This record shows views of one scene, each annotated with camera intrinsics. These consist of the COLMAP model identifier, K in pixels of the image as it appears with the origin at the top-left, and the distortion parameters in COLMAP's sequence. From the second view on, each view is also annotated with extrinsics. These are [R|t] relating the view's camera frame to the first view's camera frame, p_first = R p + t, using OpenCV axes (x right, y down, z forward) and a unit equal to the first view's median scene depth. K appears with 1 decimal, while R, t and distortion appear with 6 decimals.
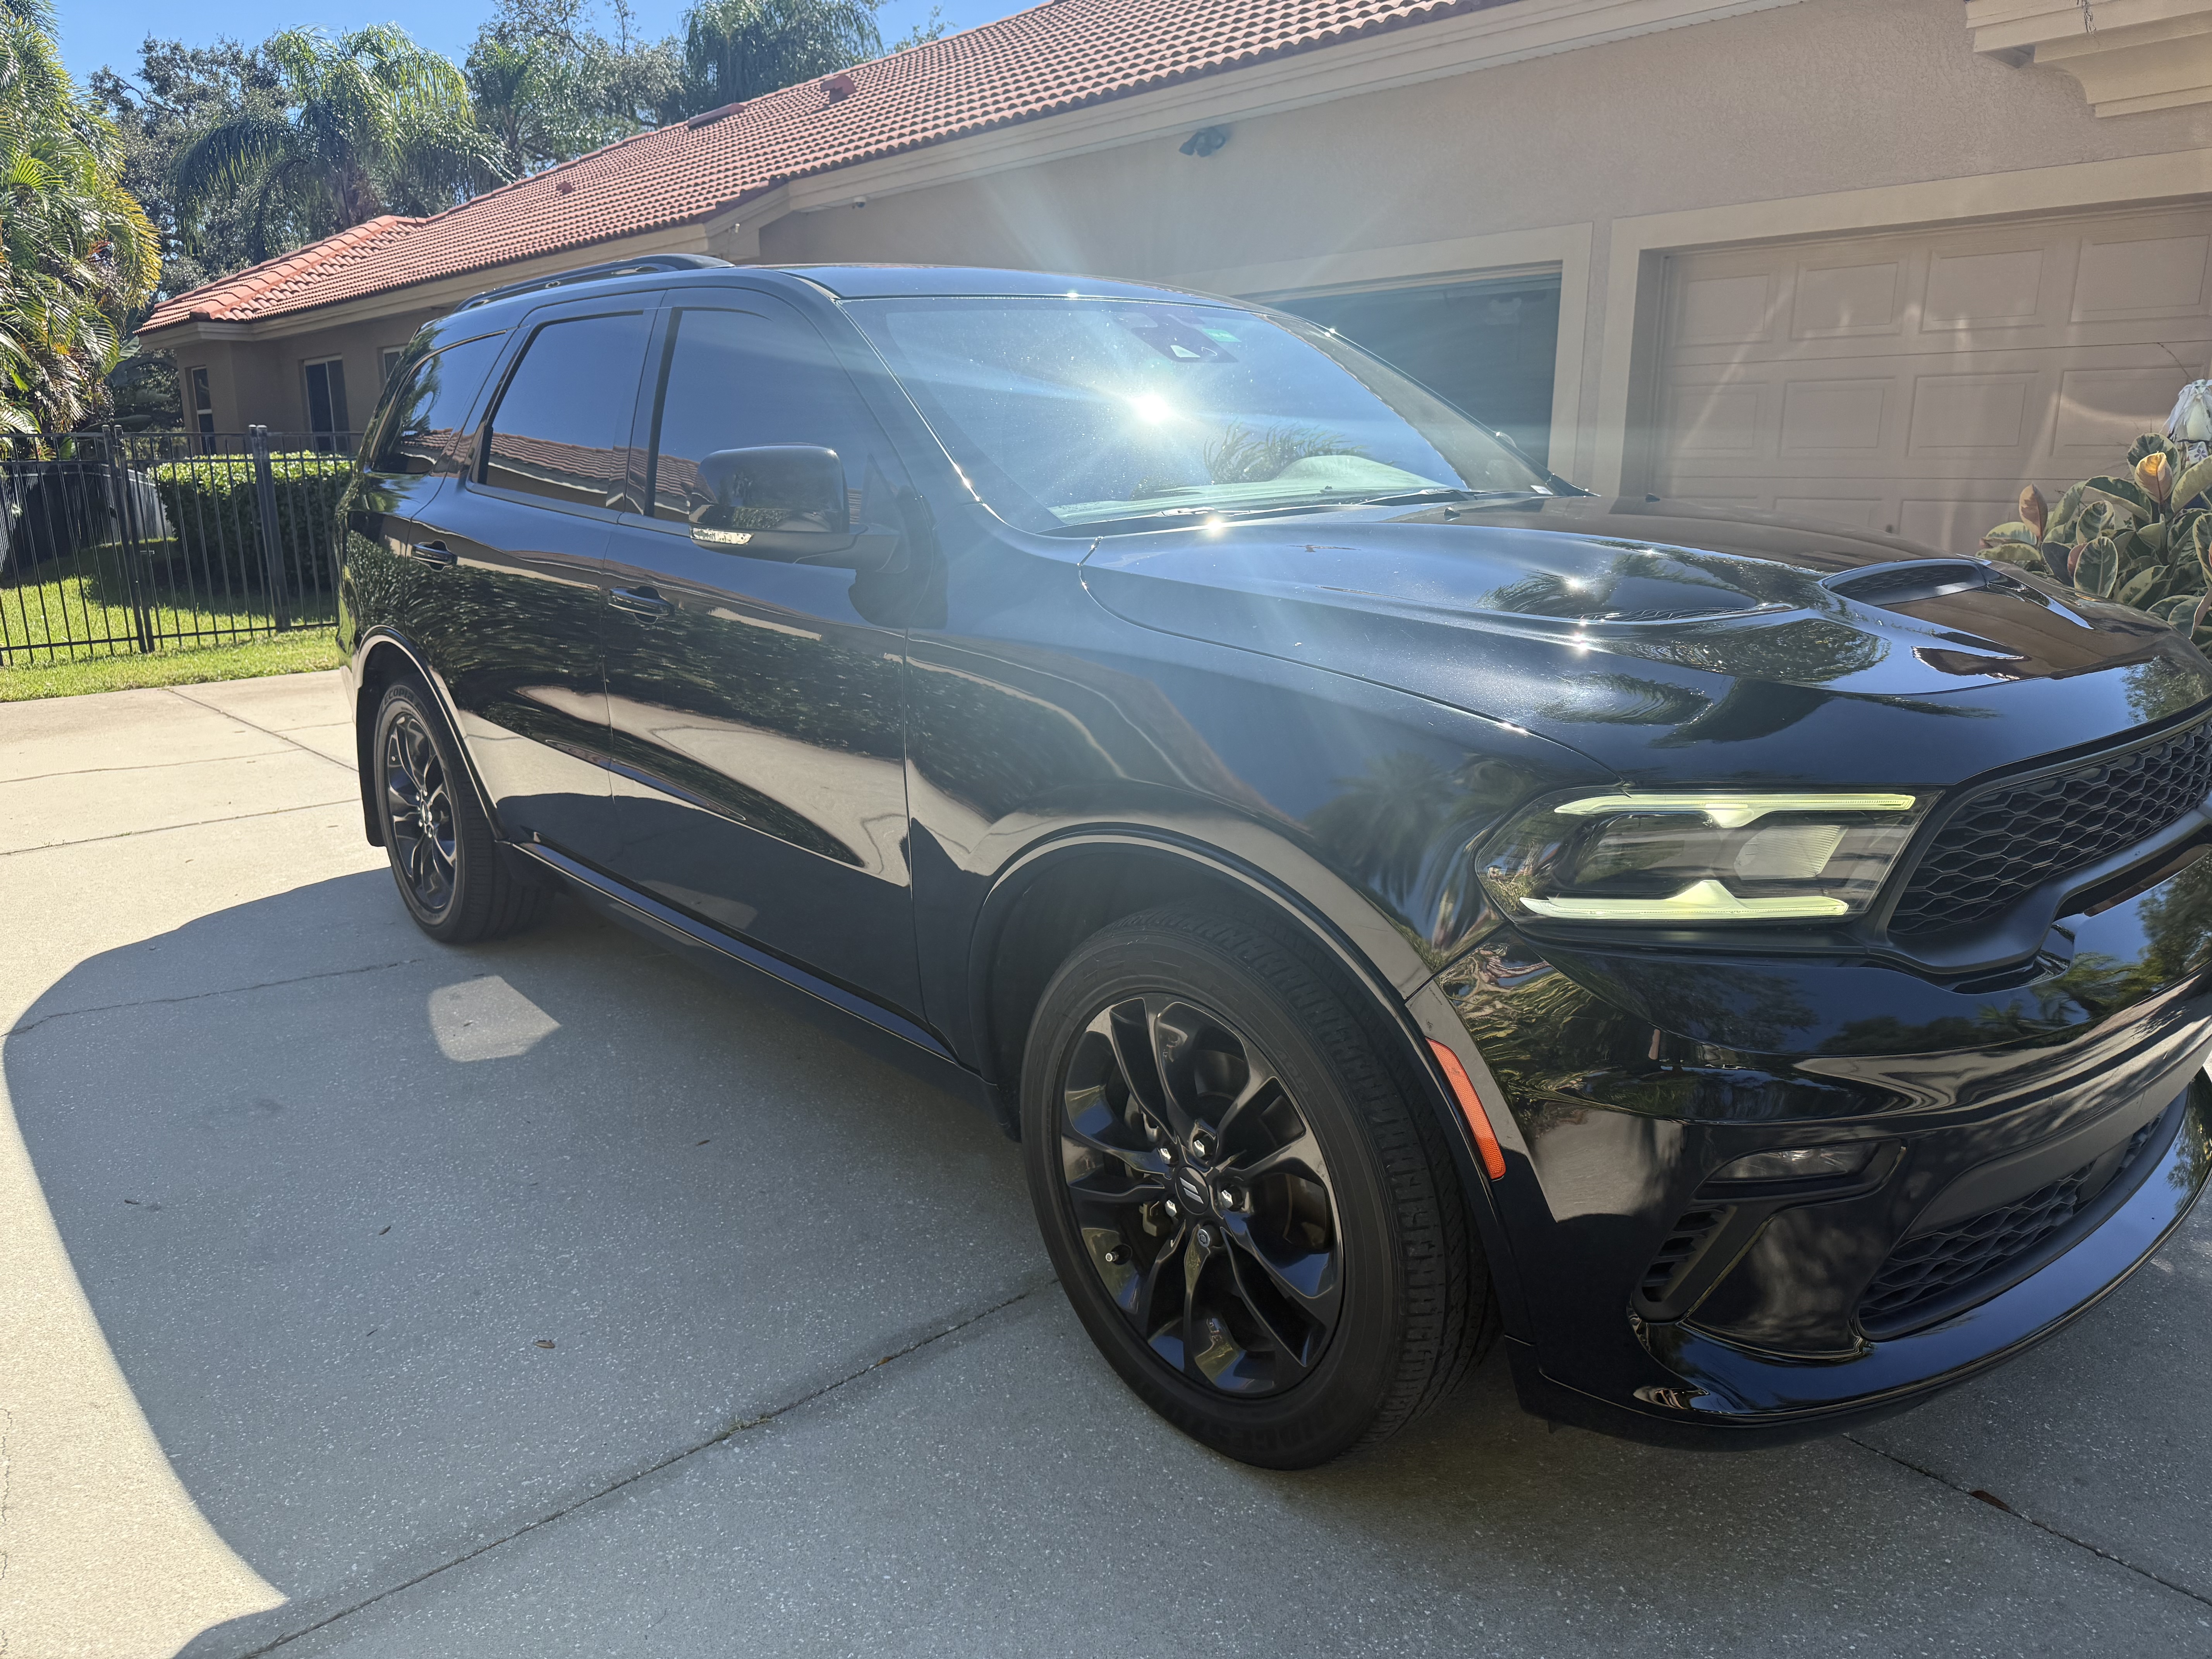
lens RADIAL K [[1580.7, 0, 1099.4], [0, 1580.7, 841.4], [0, 0, 1]] dist [-0.002468, -0.004871]
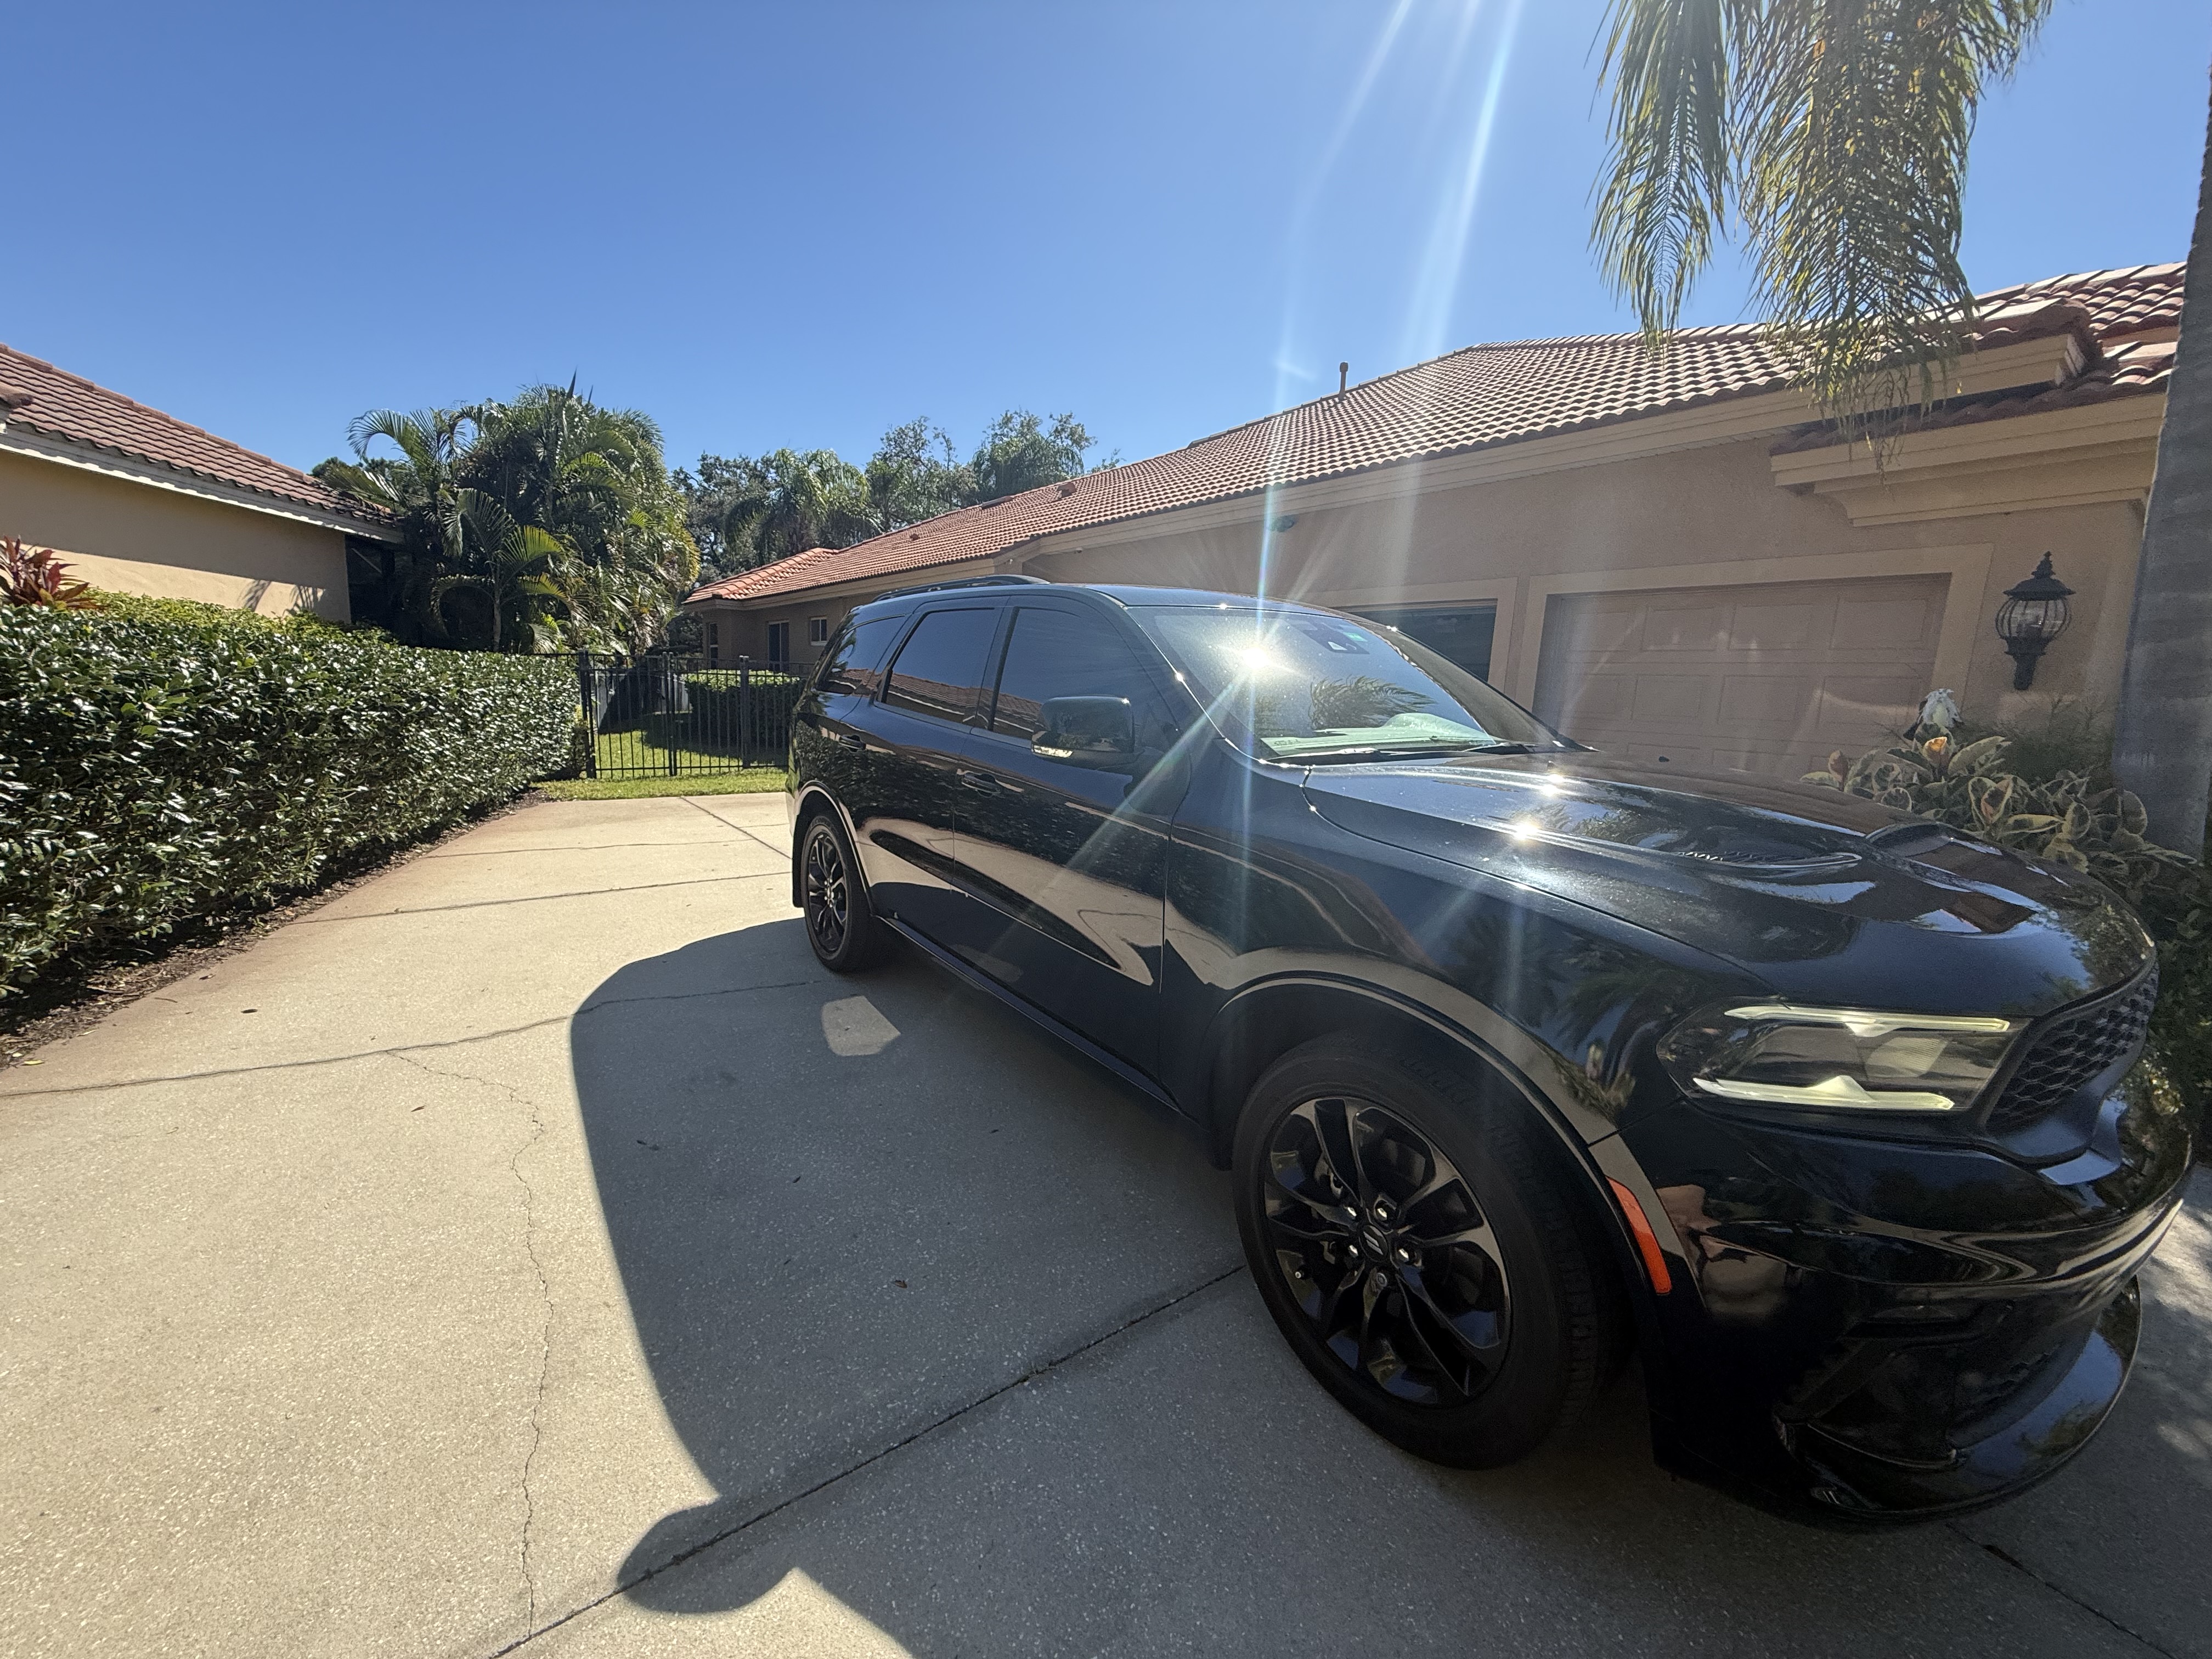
lens RADIAL K [[883.2, 0, 1106.0], [0, 883.2, 829.5], [0, 0, 1]] dist [-0.000423, 0.000083]
pose [[0.995060, 0.061396, -0.078011, -0.069229], [-0.067608, 0.994526, -0.079666, -0.031182], [0.072693, 0.084547, 0.993764, 0.087872]]
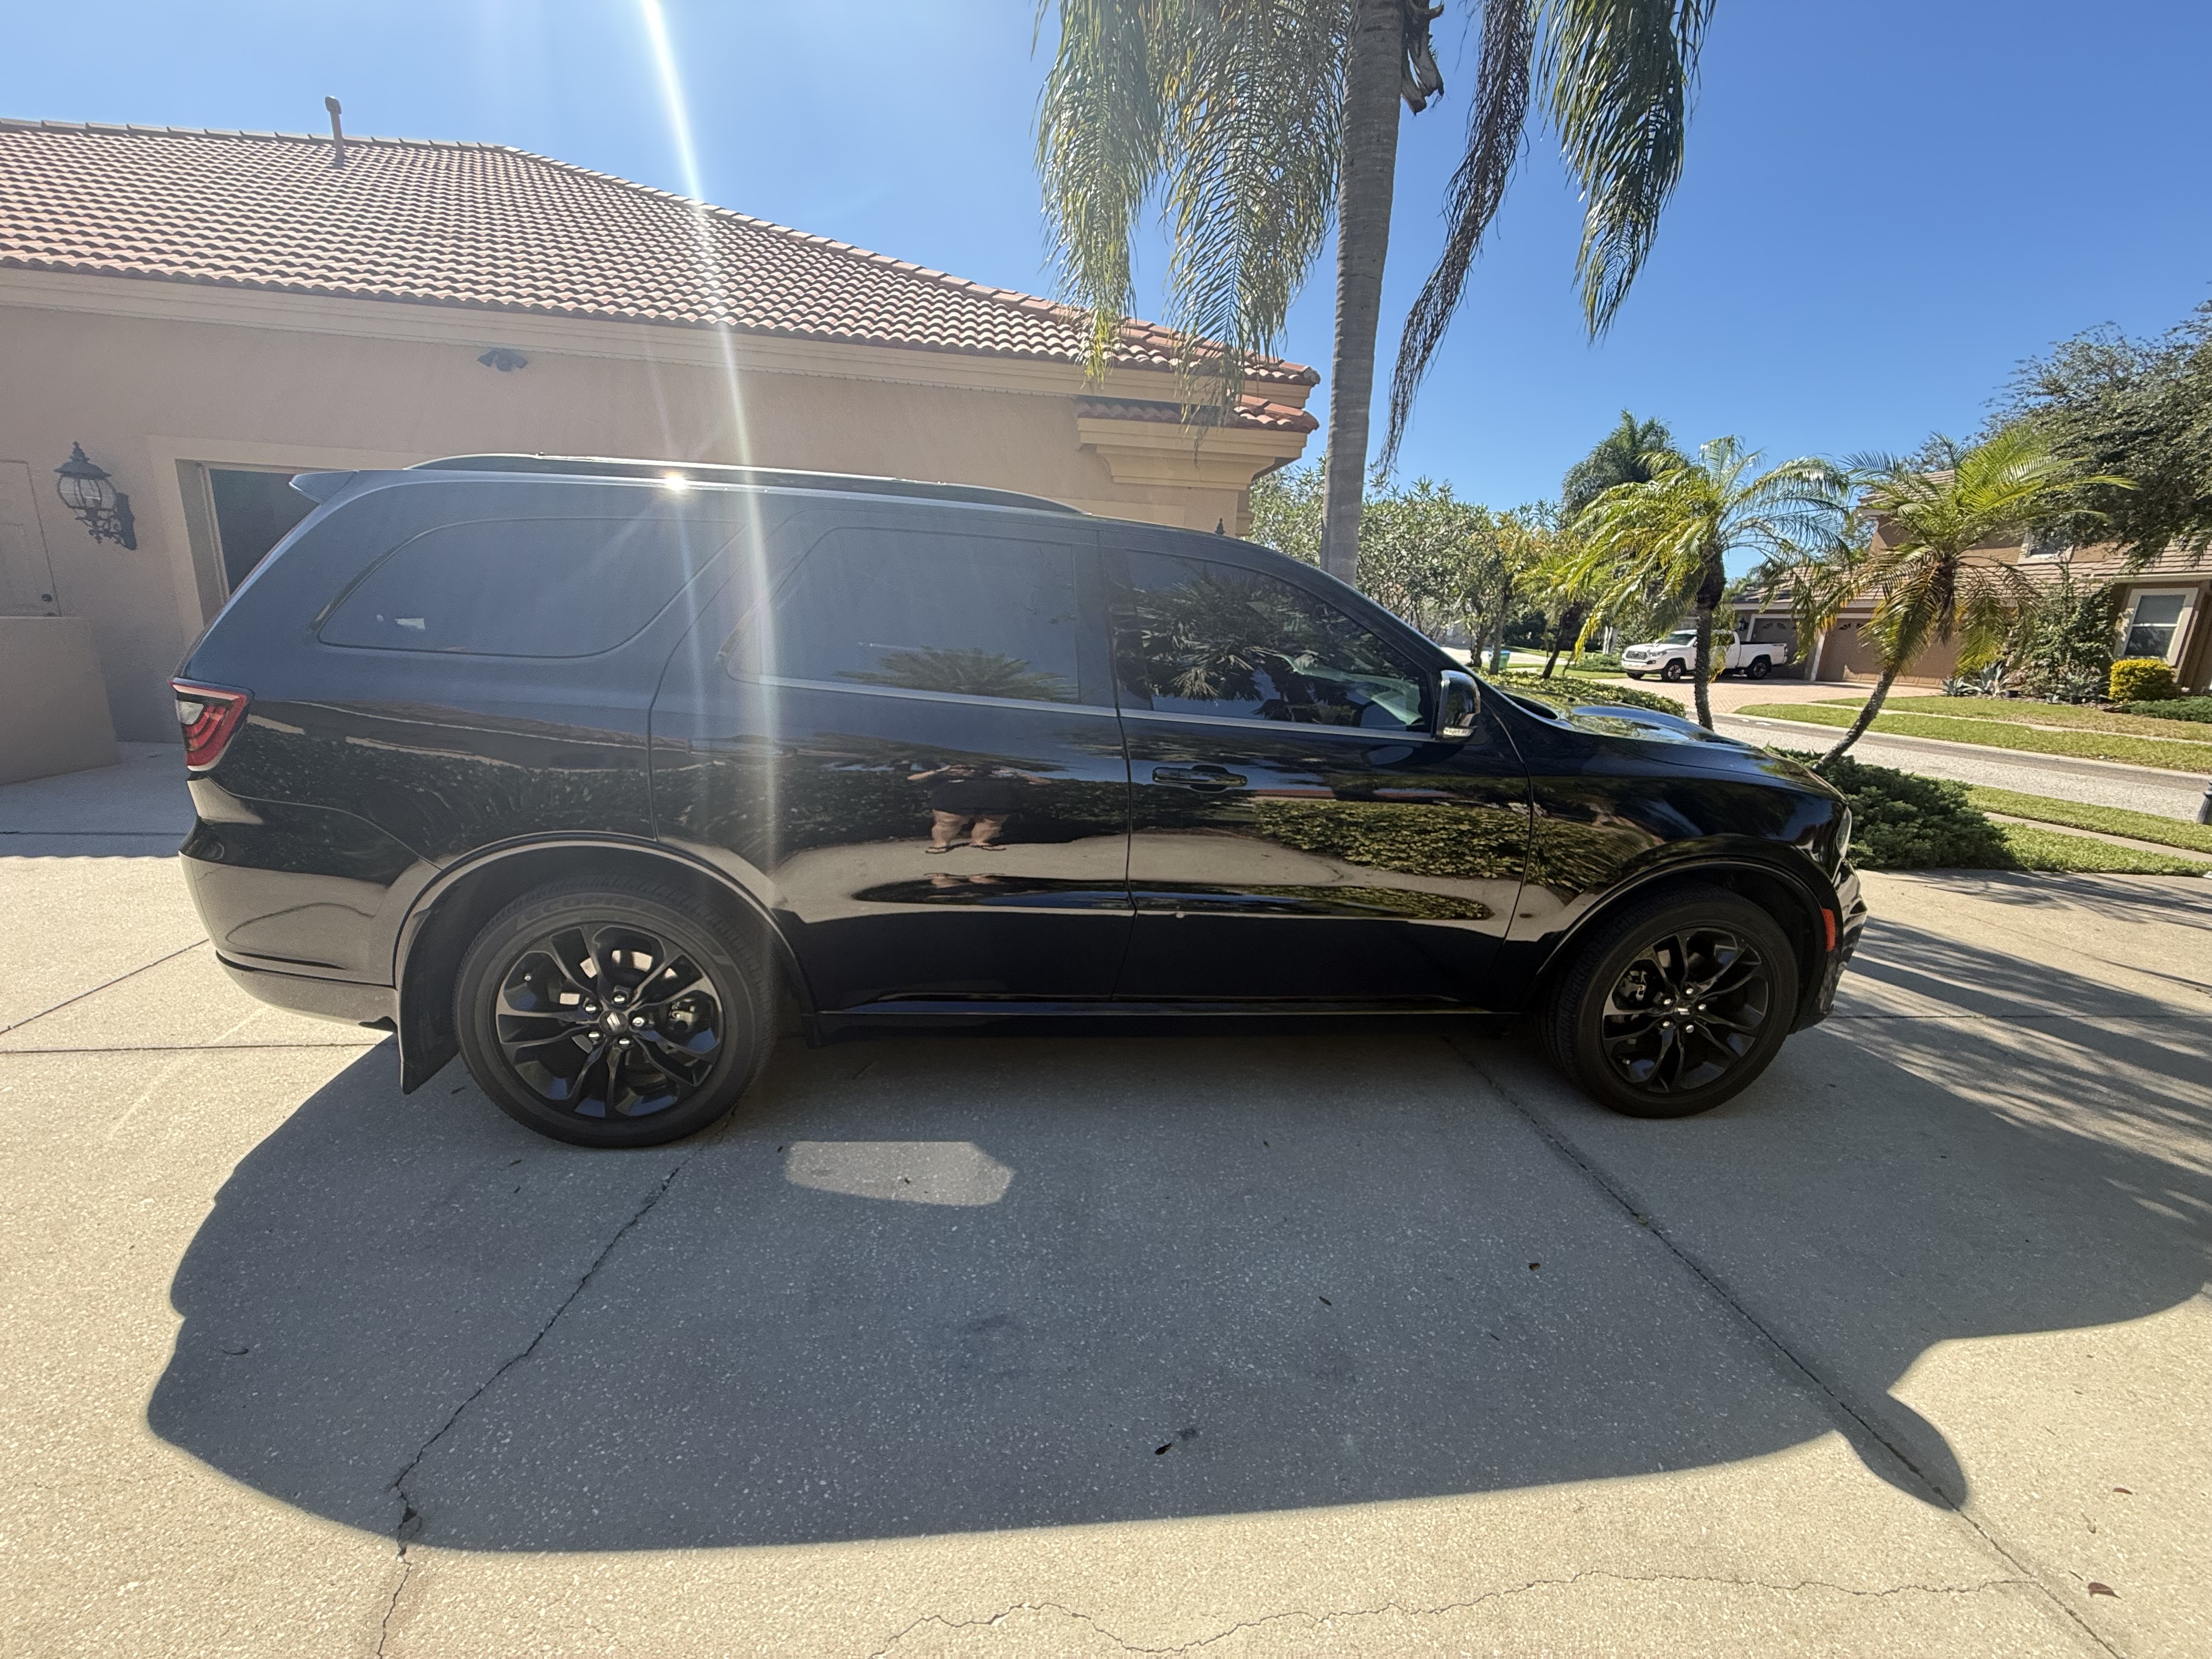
lens RADIAL K [[871.4, 0, 1106.0], [0, 871.4, 829.5], [0, 0, 1]] dist [-0.002291, 0.000459]
pose [[0.548909, -0.170141, 0.818383, -0.705529], [0.144636, 0.983630, 0.107484, -0.152398], [-0.823274, 0.059368, 0.564532, 0.484778]]
